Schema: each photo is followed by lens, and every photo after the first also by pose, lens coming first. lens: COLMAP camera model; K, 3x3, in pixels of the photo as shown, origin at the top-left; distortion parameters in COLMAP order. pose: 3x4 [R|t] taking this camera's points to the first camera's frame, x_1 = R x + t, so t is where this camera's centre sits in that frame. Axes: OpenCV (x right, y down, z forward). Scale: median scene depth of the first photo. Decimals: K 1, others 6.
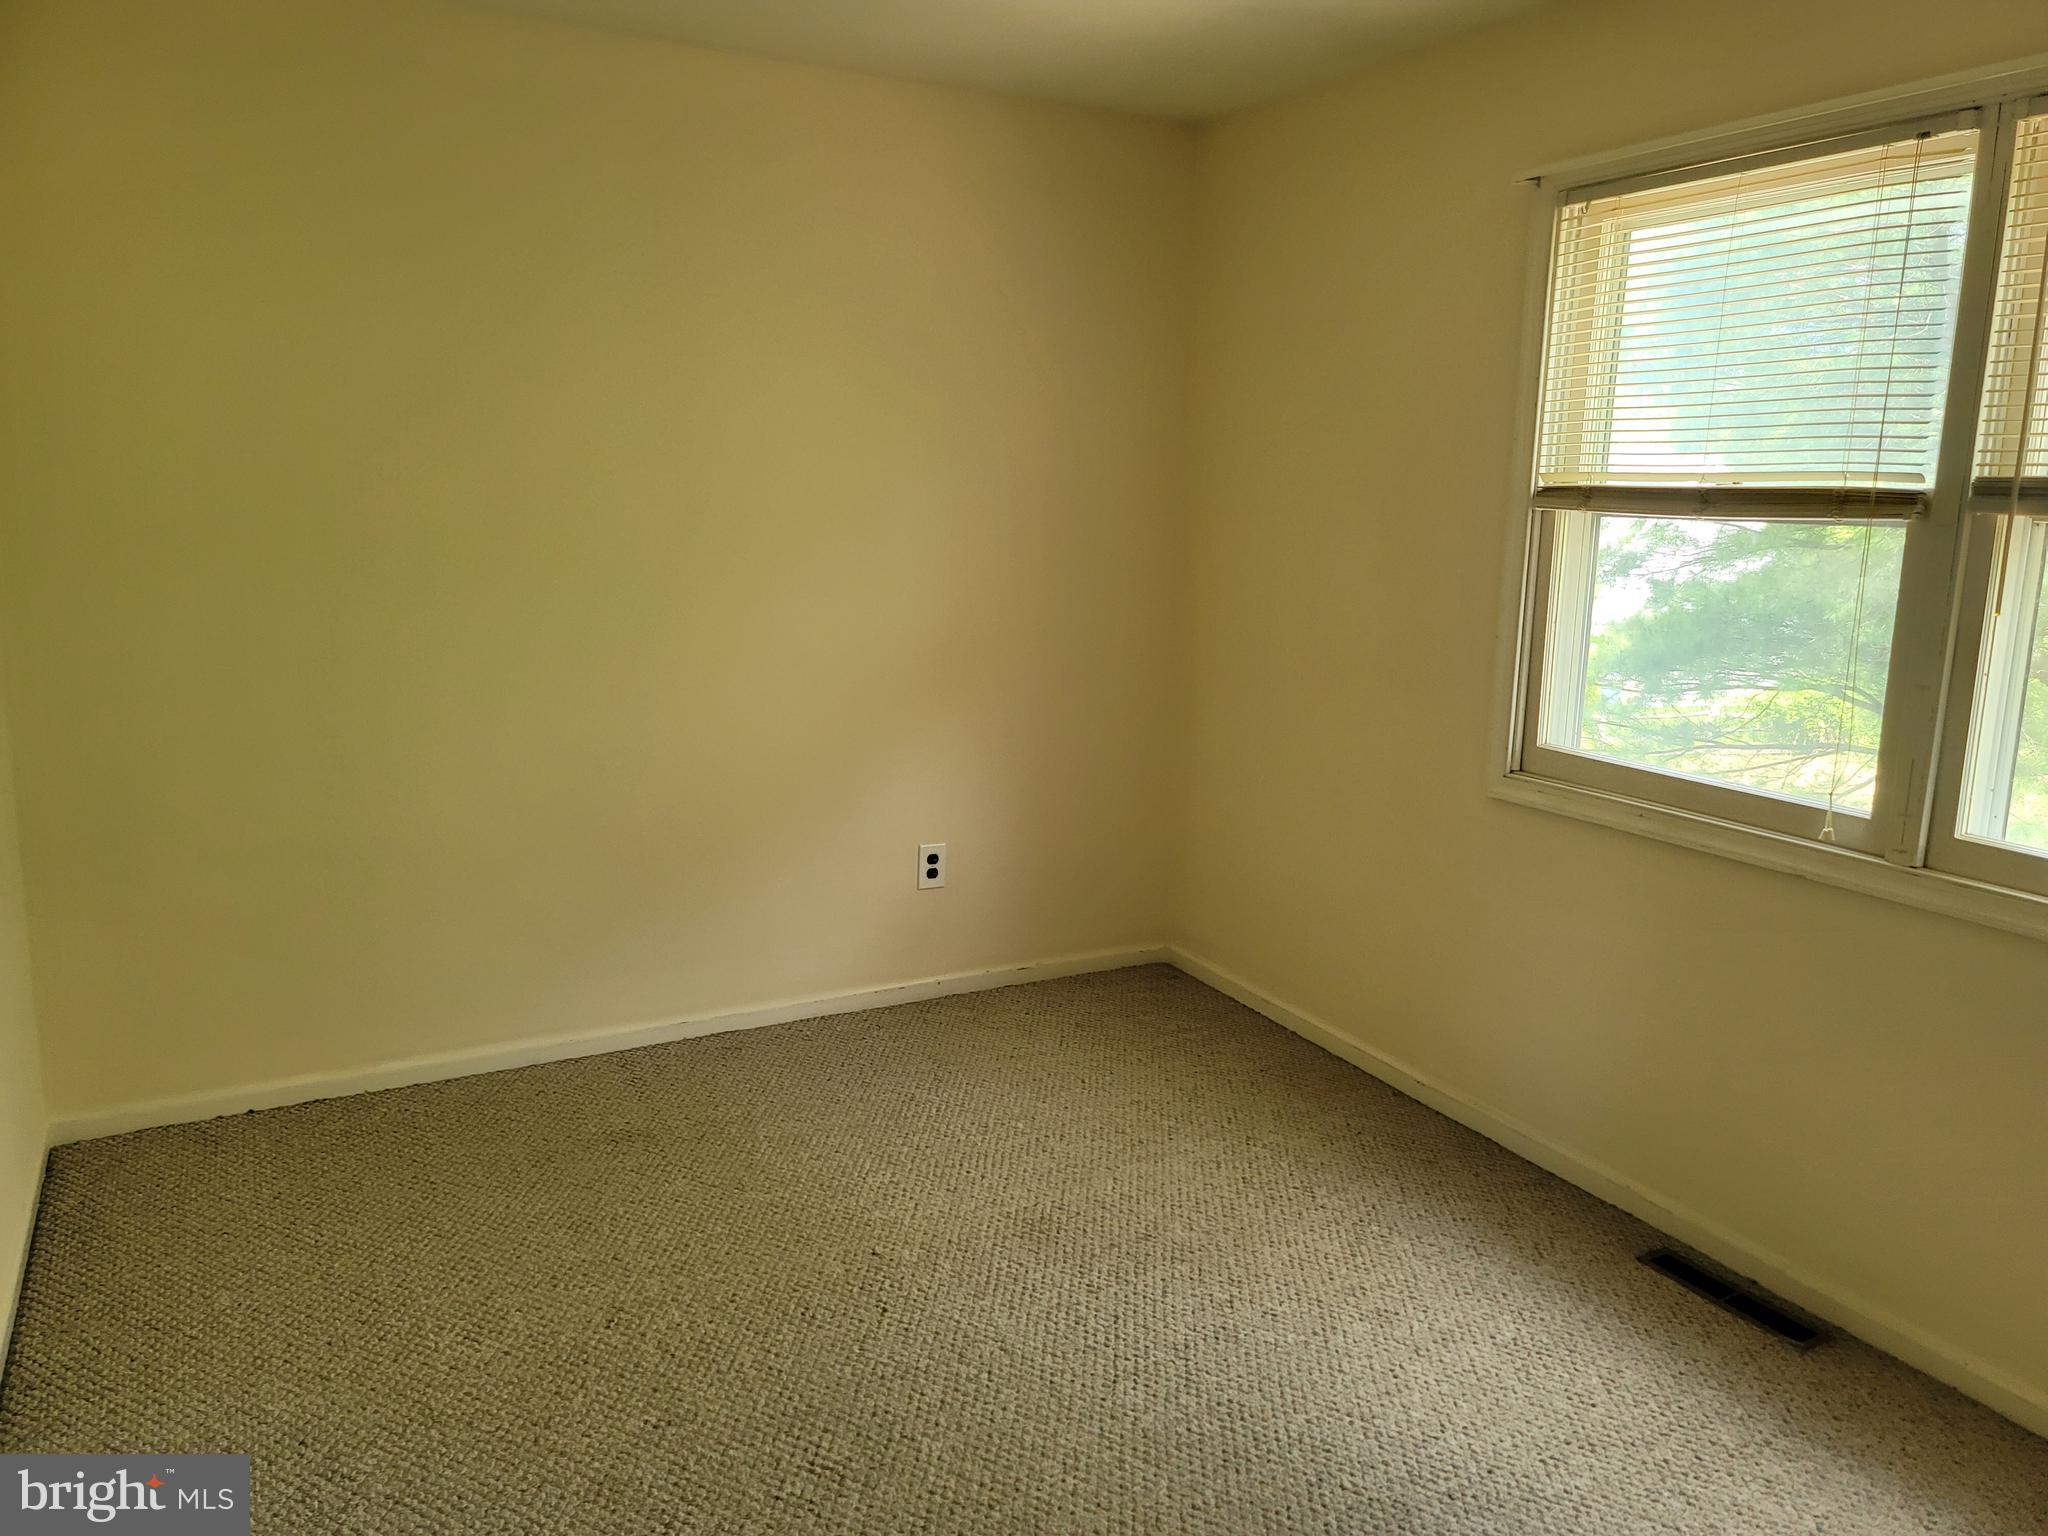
lens RADIAL K [[1489.6, 0, 1039.7], [0, 1489.6, 747.0], [0, 0, 1]] dist [0.090775, -0.082169]
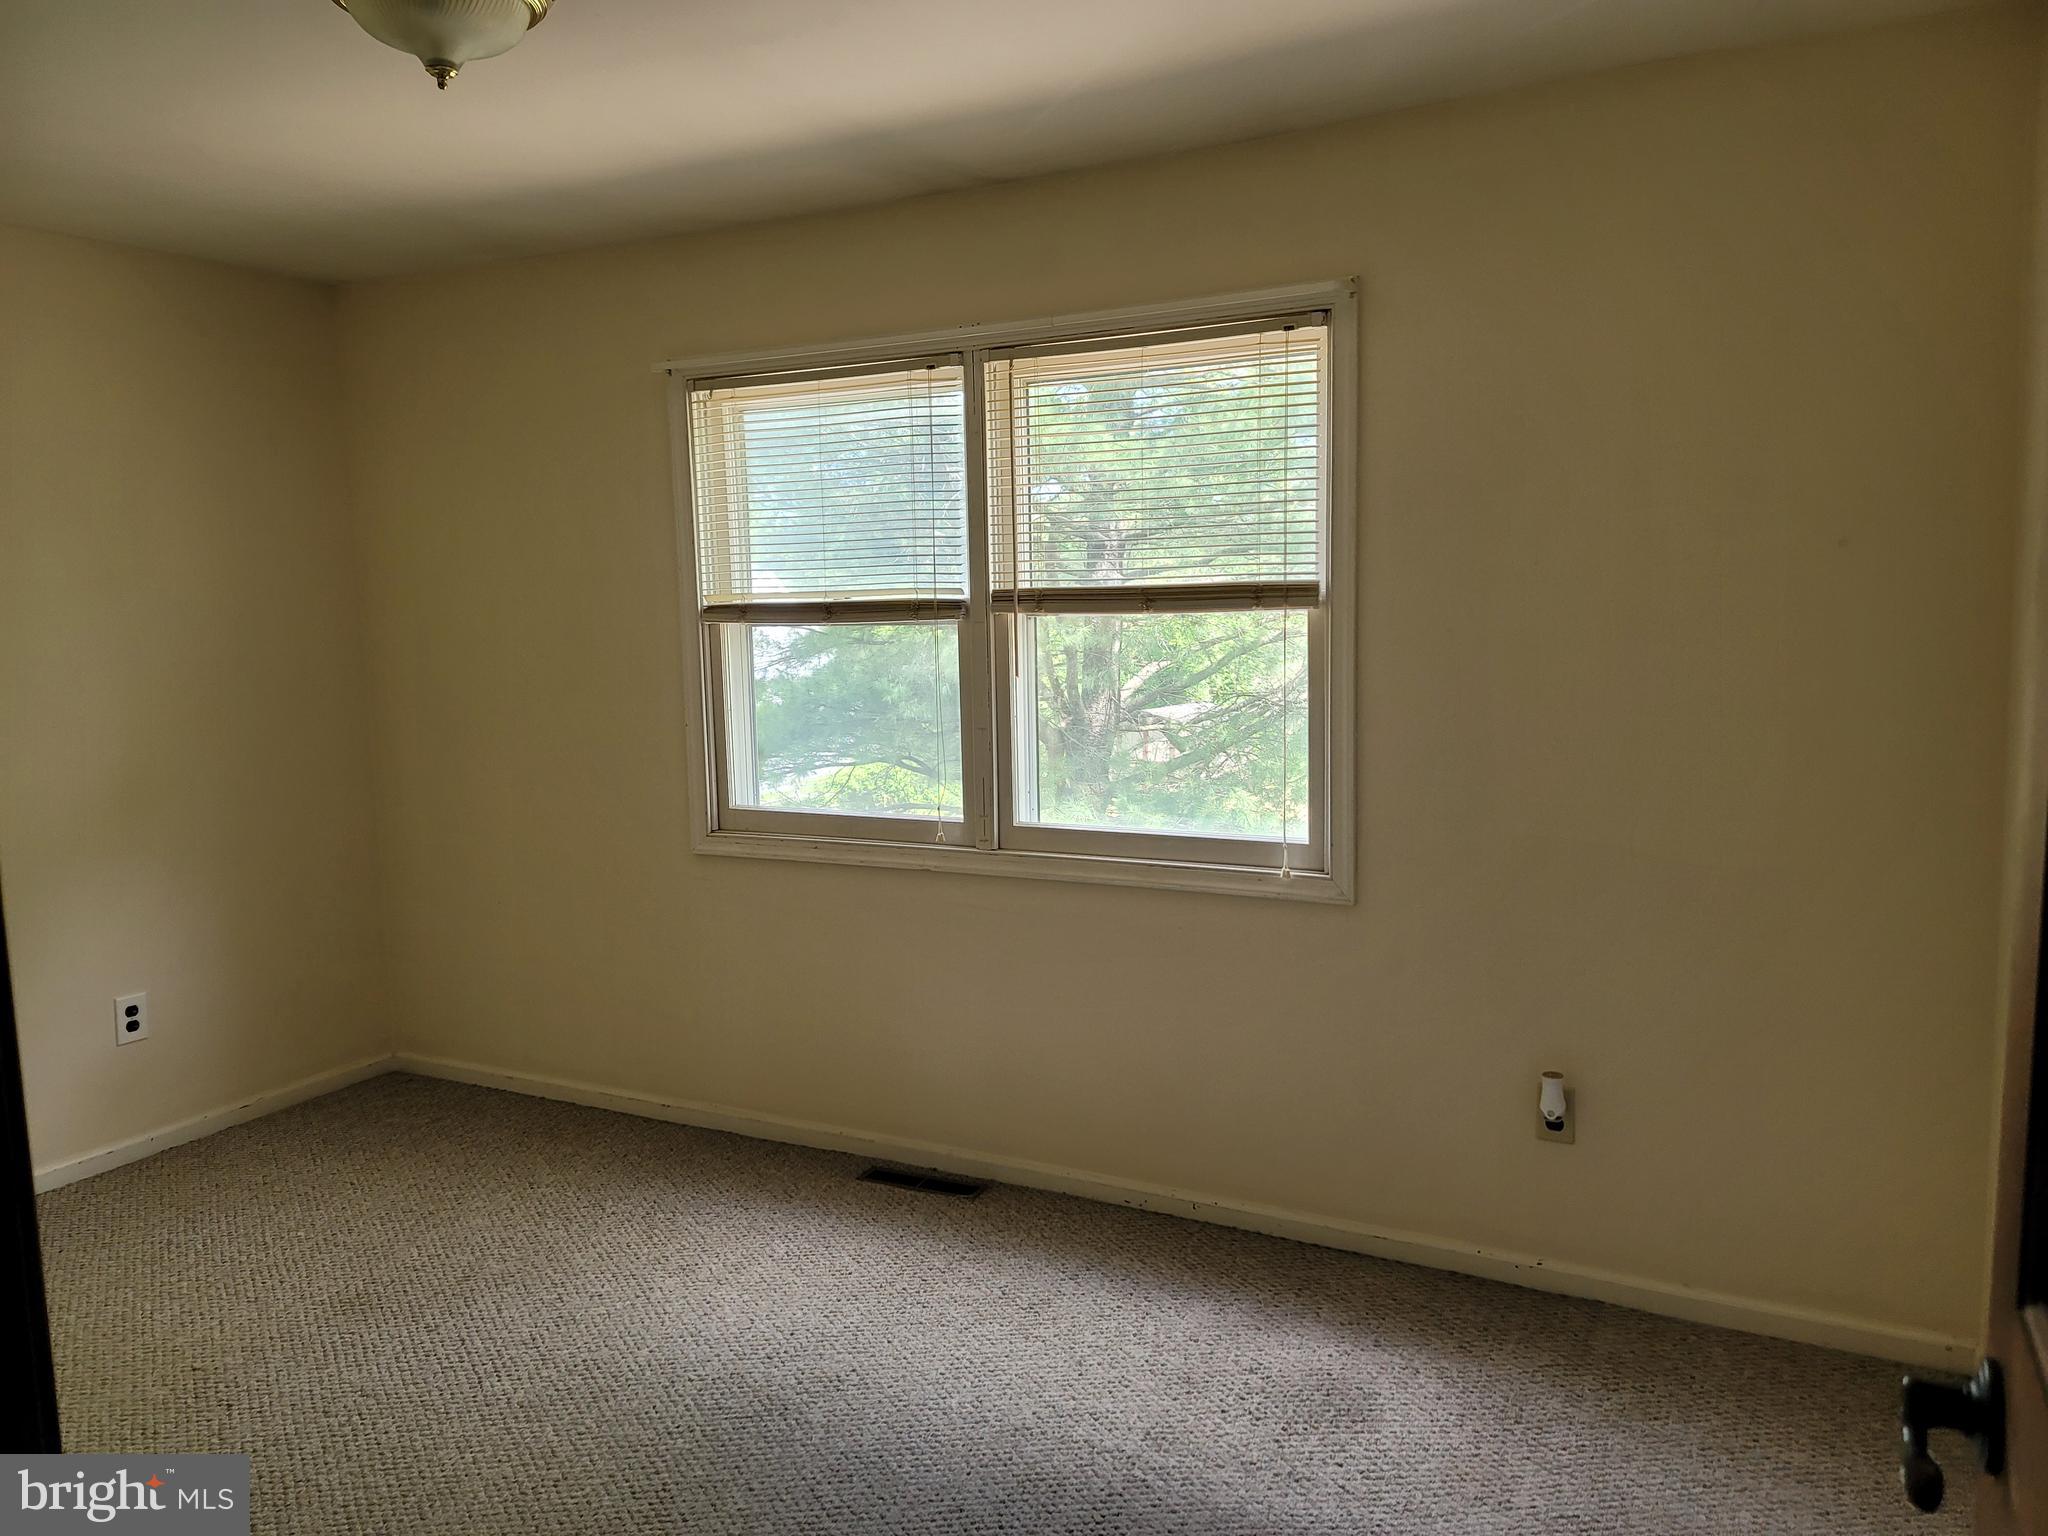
lens RADIAL K [[1509.0, 0, 1027.0], [0, 1509.0, 746.3], [0, 0, 1]] dist [0.084732, -0.081466]
pose [[0.832071, -0.097165, 0.546092, -0.178452], [0.138347, 0.989776, -0.034688, 0.031647], [-0.537138, 0.104413, 0.837007, -0.241550]]
